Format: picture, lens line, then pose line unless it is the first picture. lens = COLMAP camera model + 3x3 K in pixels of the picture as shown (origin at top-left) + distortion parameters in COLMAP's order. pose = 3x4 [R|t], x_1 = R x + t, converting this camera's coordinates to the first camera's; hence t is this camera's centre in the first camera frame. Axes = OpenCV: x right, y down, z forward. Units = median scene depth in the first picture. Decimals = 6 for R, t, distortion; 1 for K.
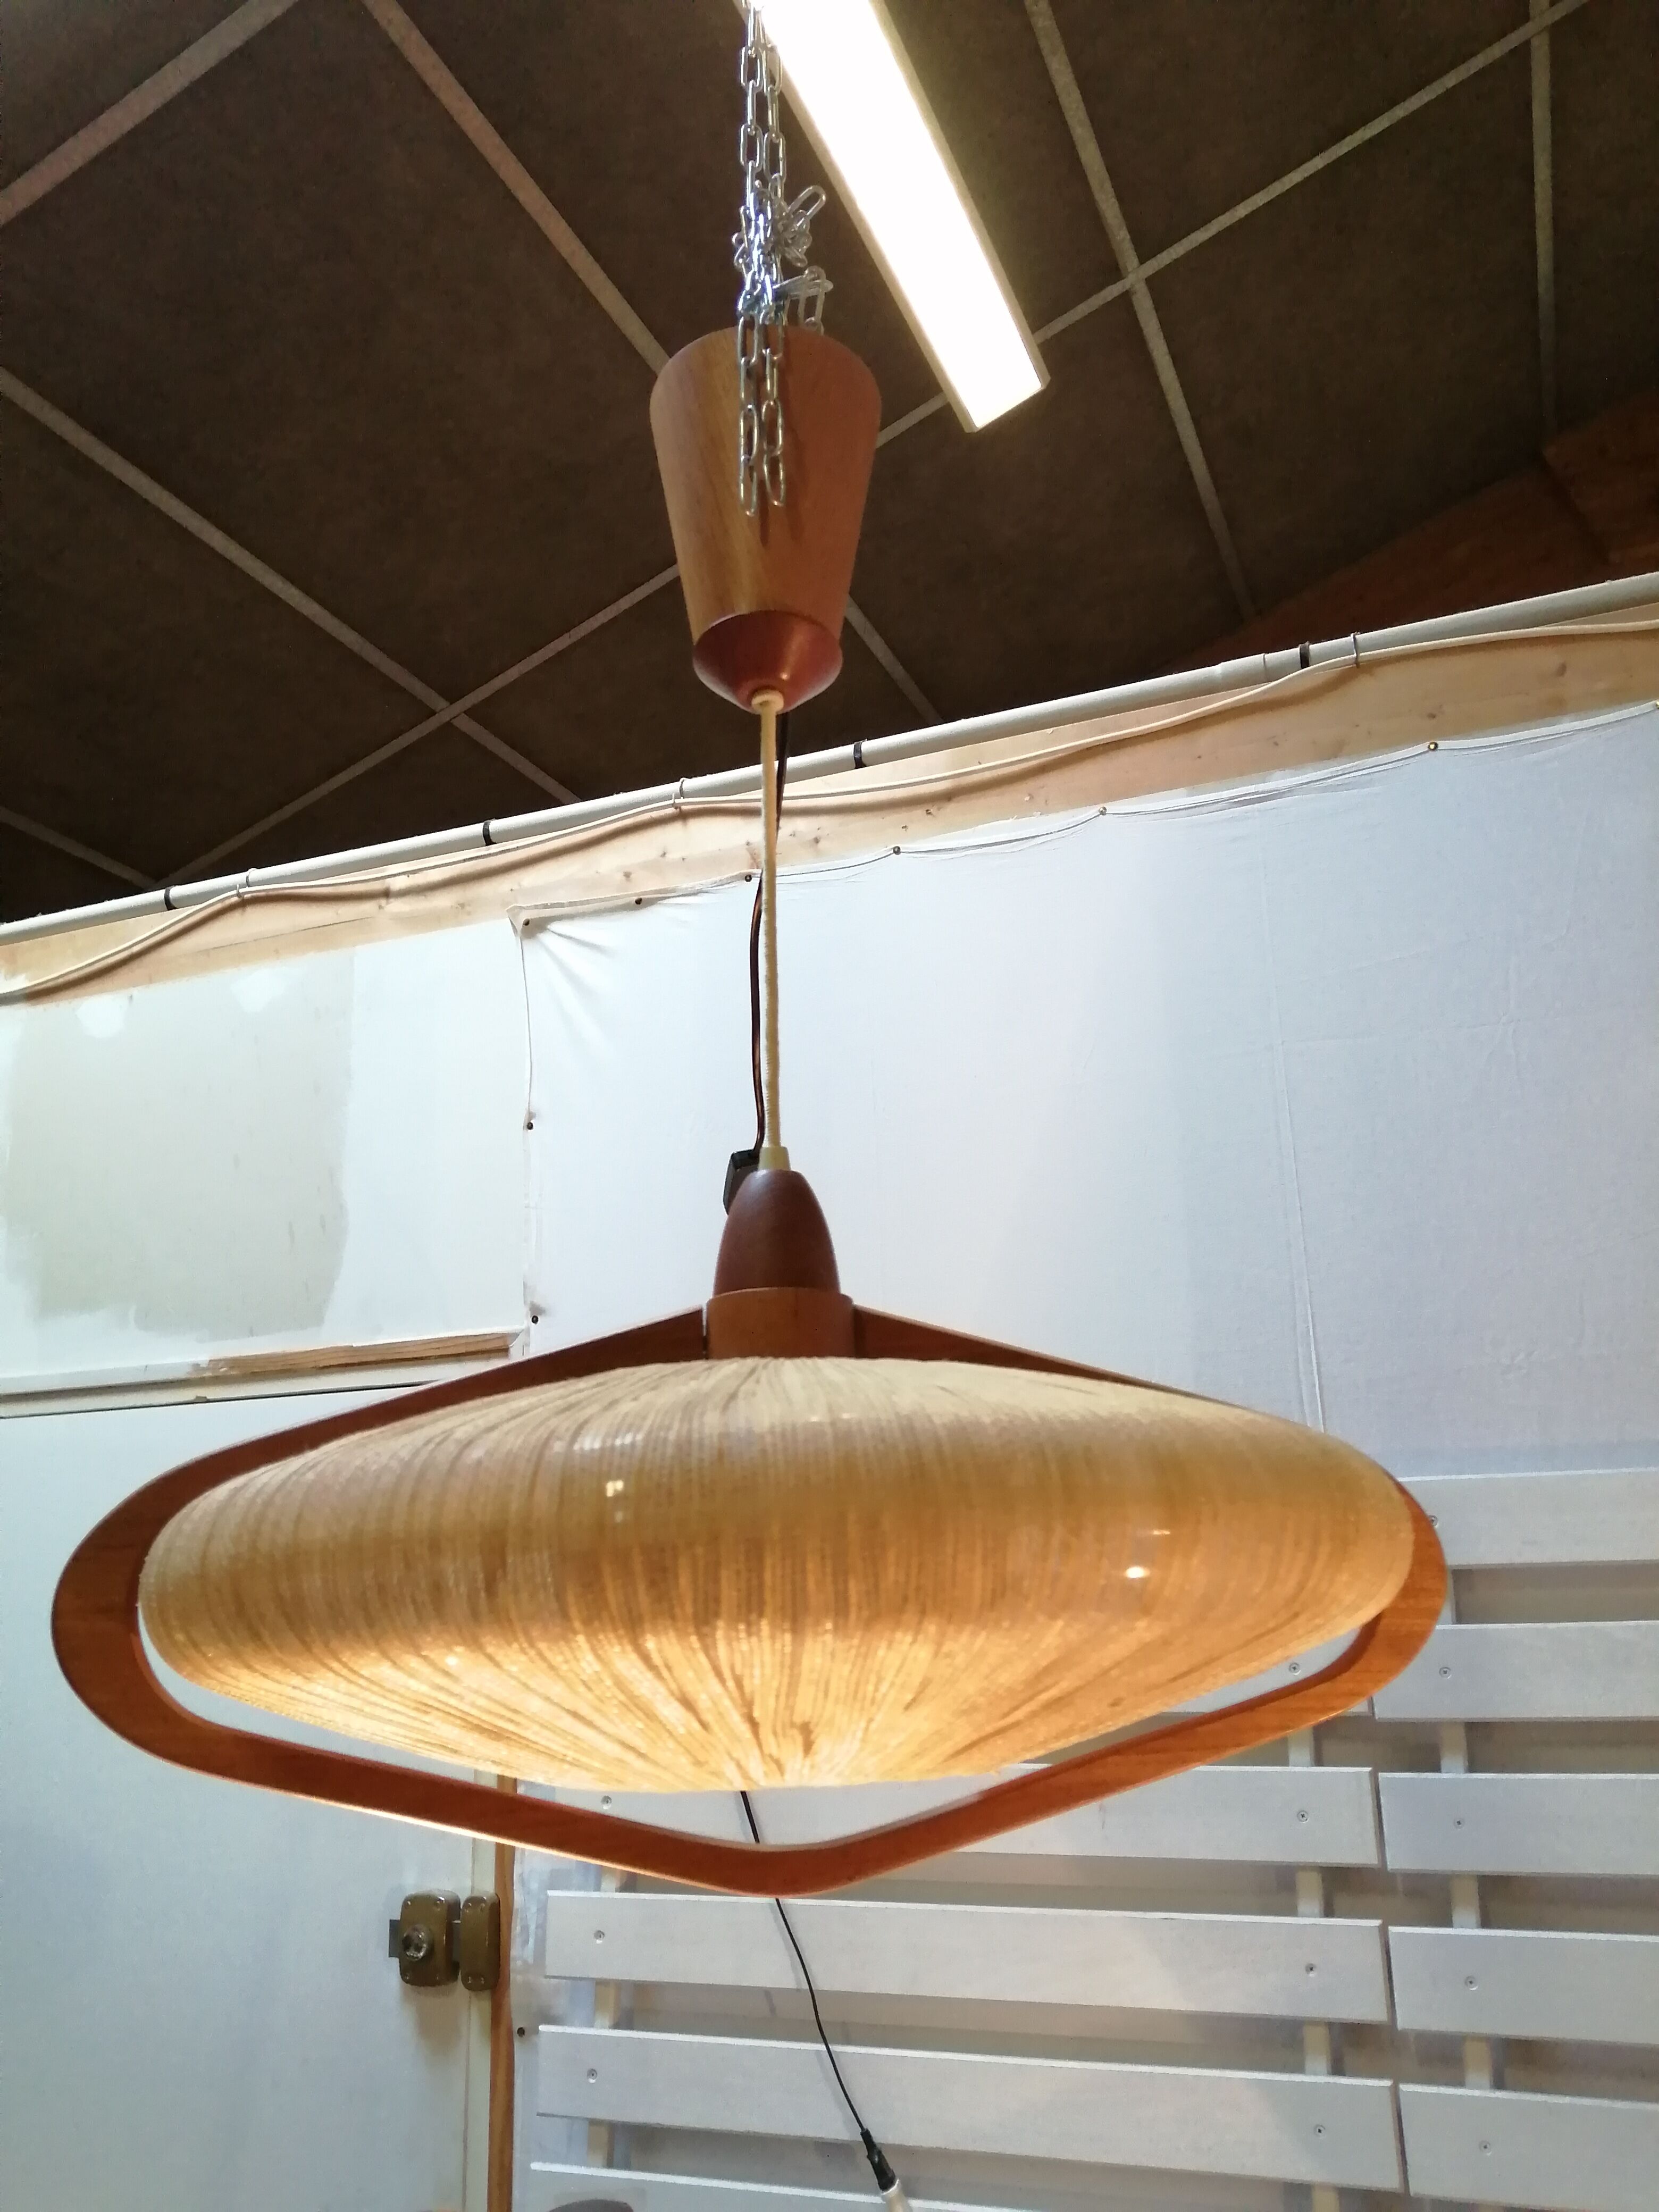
lens RADIAL K [[1758.2, 0, 826.8], [0, 1758.2, 1110.3], [0, 0, 1]] dist [0.040470, -0.084295]
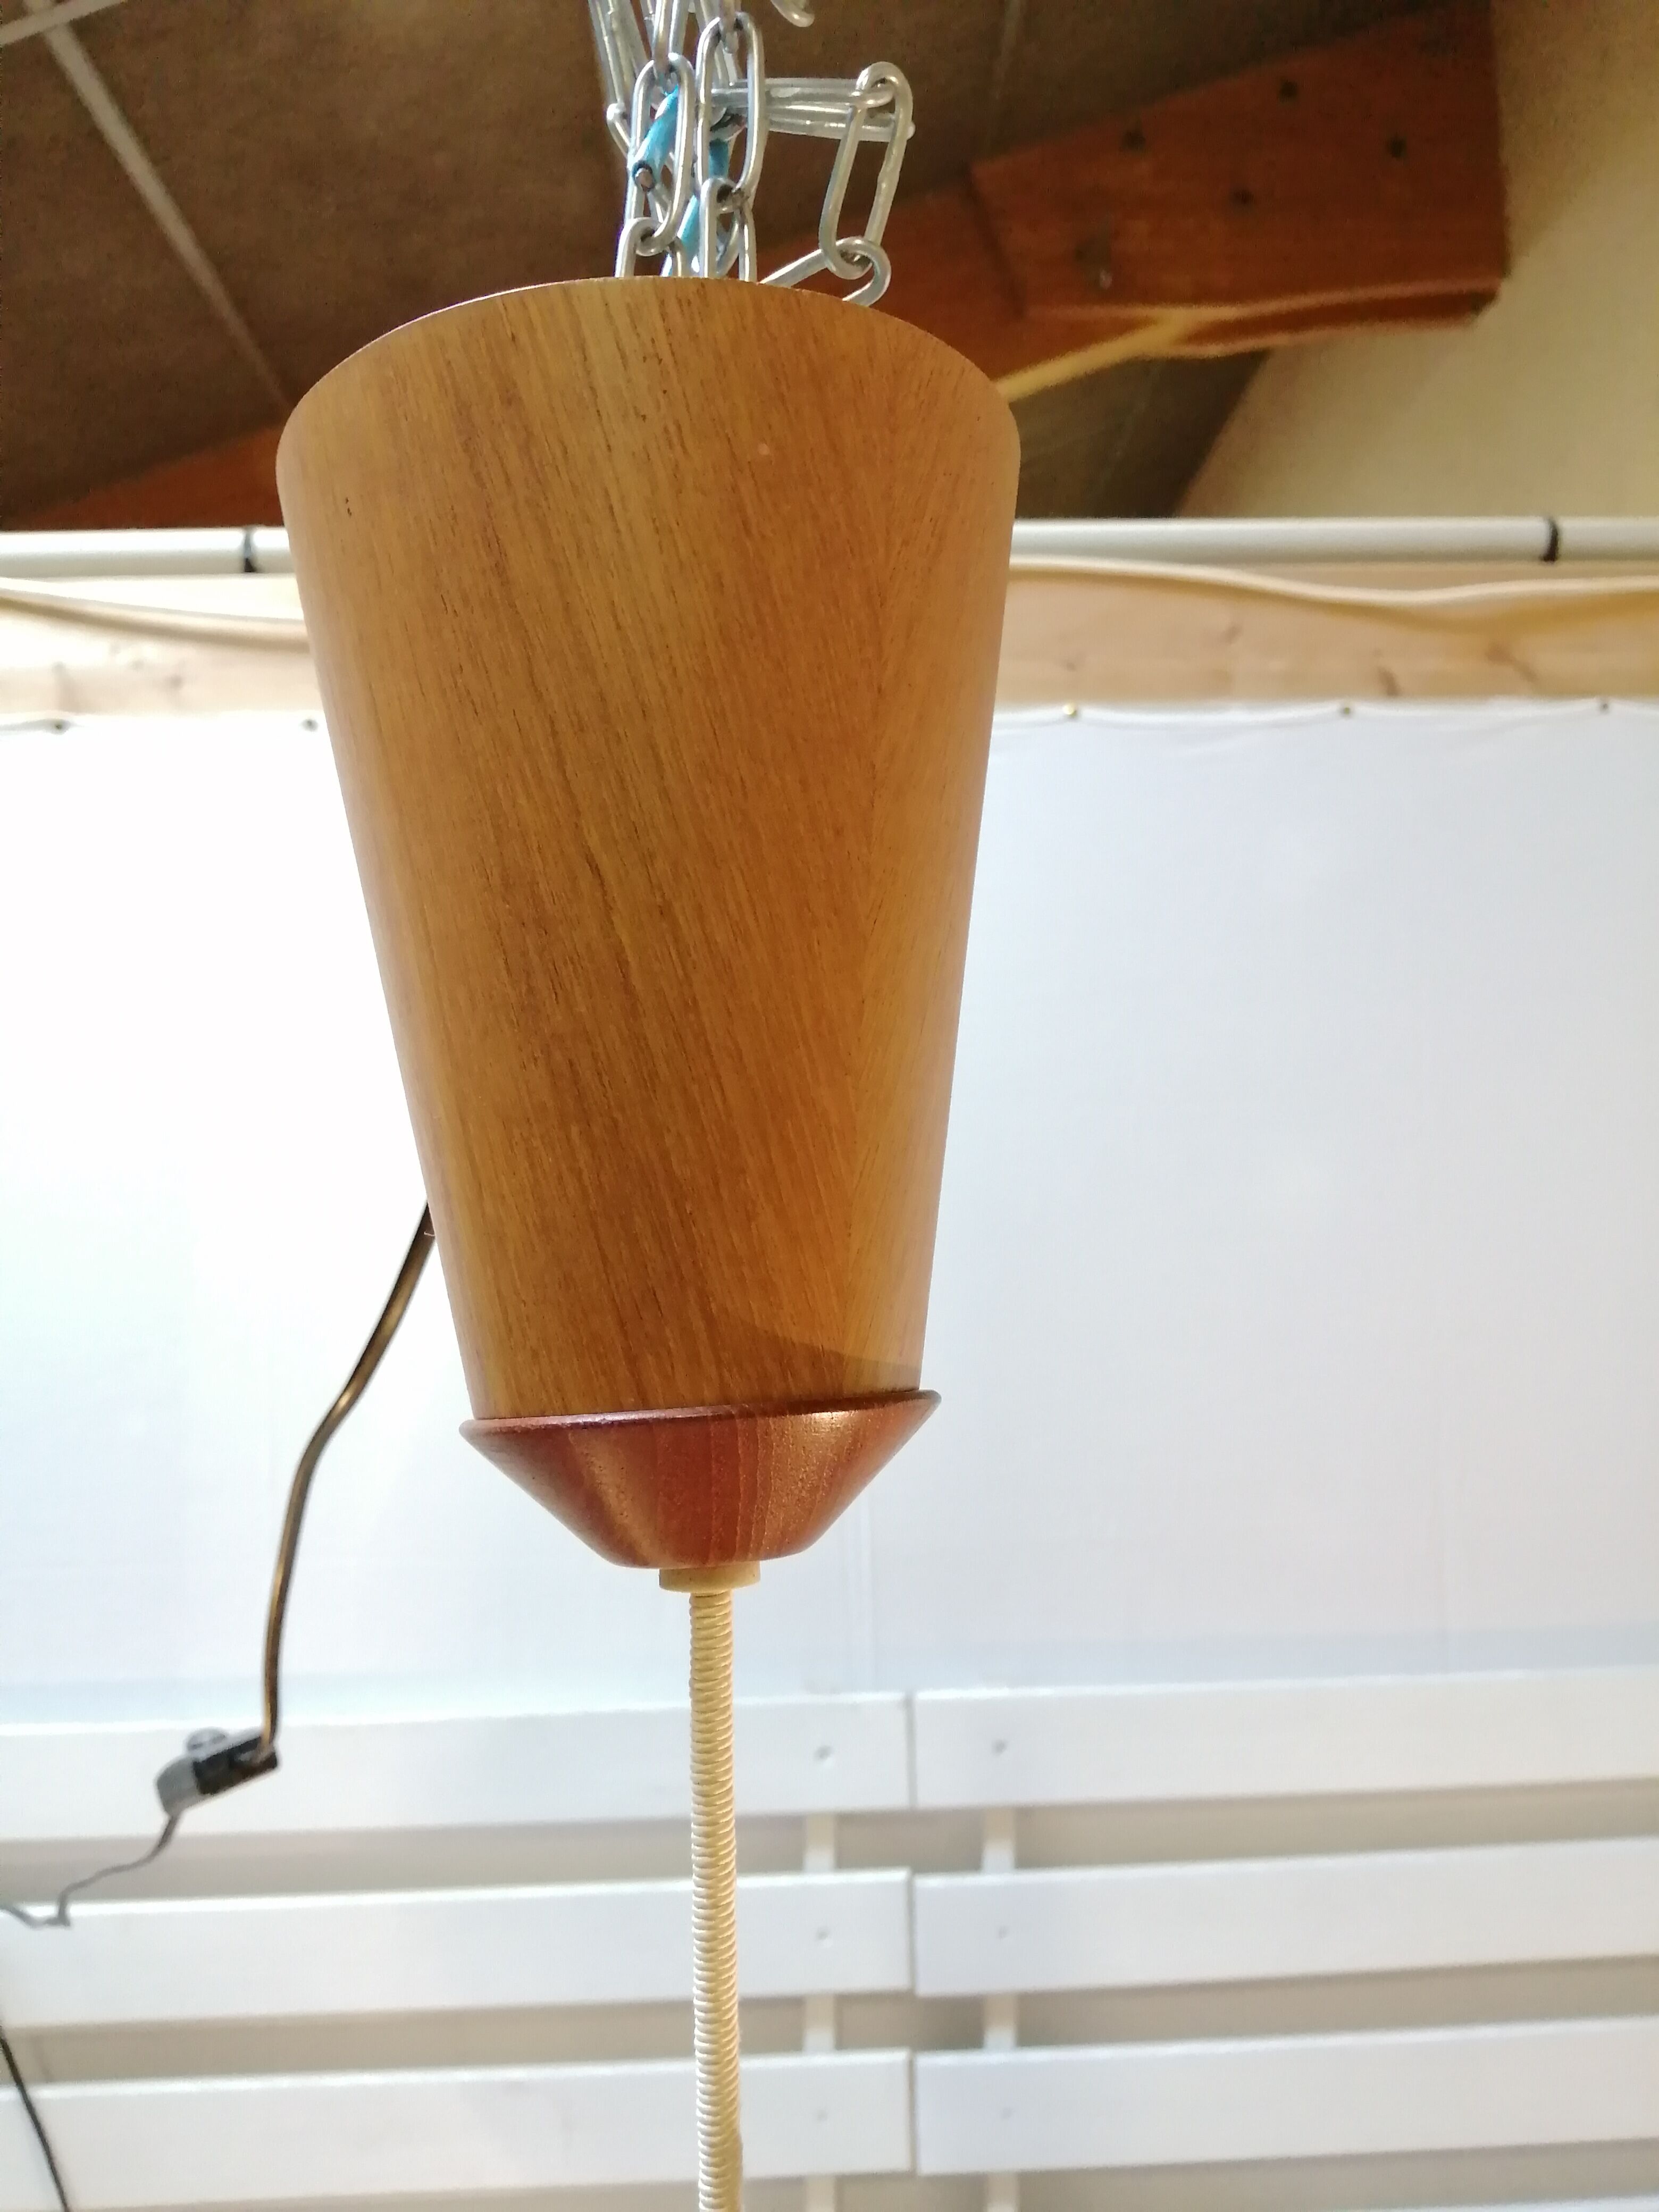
lens RADIAL K [[1798.8, 0, 829.5], [0, 1798.8, 1106.0], [0, 0, 1]] dist [0.040458, -0.129671]
pose [[0.908113, 0.029479, 0.417686, -0.065533], [-0.113022, 0.977750, 0.176722, -0.158241], [-0.403183, -0.207691, 0.891240, 0.306073]]
